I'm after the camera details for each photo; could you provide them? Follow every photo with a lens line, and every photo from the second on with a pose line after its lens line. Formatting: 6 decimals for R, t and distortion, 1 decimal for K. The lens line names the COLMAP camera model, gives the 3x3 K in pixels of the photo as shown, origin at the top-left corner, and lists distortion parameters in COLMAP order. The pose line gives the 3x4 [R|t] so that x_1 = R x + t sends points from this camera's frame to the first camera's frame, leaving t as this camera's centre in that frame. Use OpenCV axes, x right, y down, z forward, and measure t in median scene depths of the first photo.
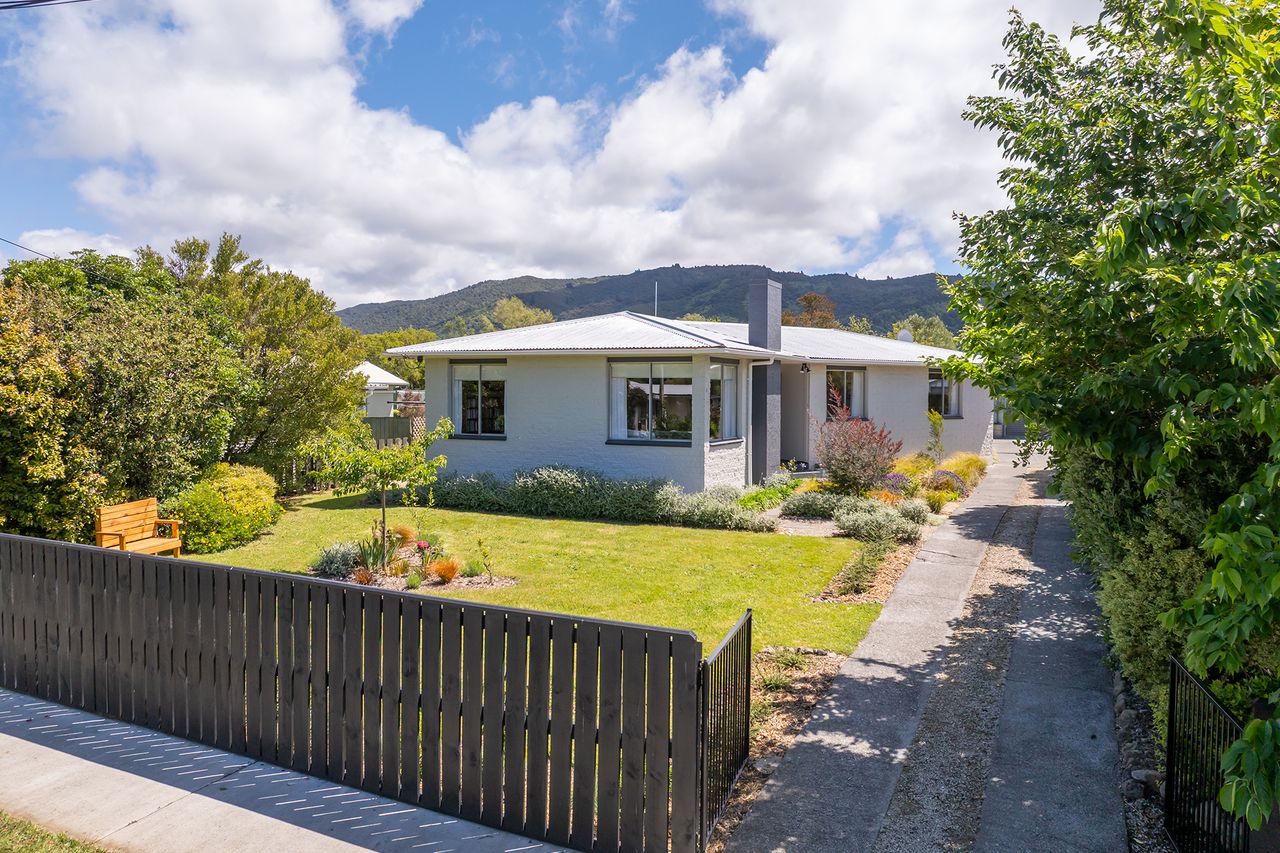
lens RADIAL K [[894.8, 0, 640.0], [0, 894.8, 426.5], [0, 0, 1]] dist [-0.037098, 0.007147]
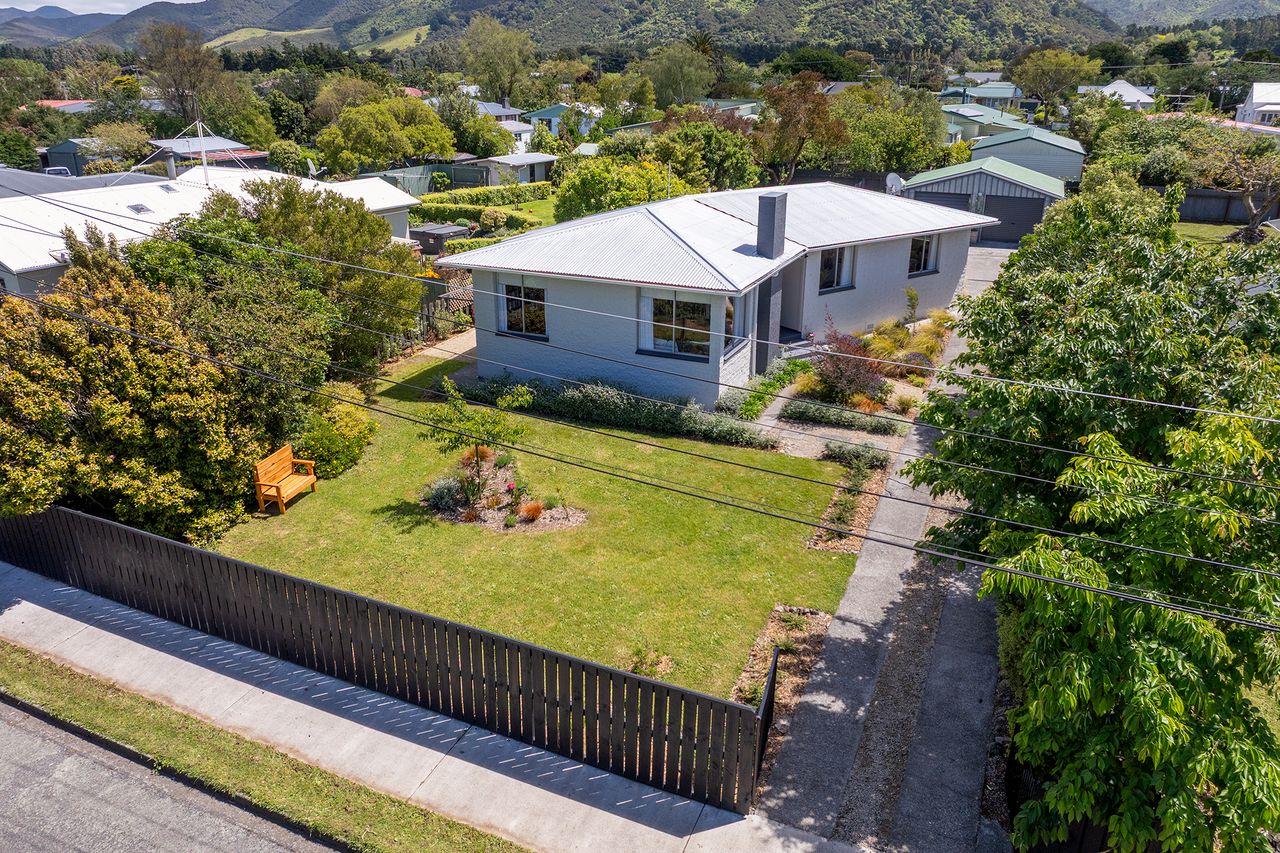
lens RADIAL K [[892.8, 0, 640.0], [0, 892.8, 426.5], [0, 0, 1]] dist [-0.023872, -0.002919]
pose [[0.999553, -0.011902, 0.027443, -0.095938], [0.002156, 0.943724, 0.330728, -0.405914], [-0.029835, -0.330521, 0.943327, -0.223391]]
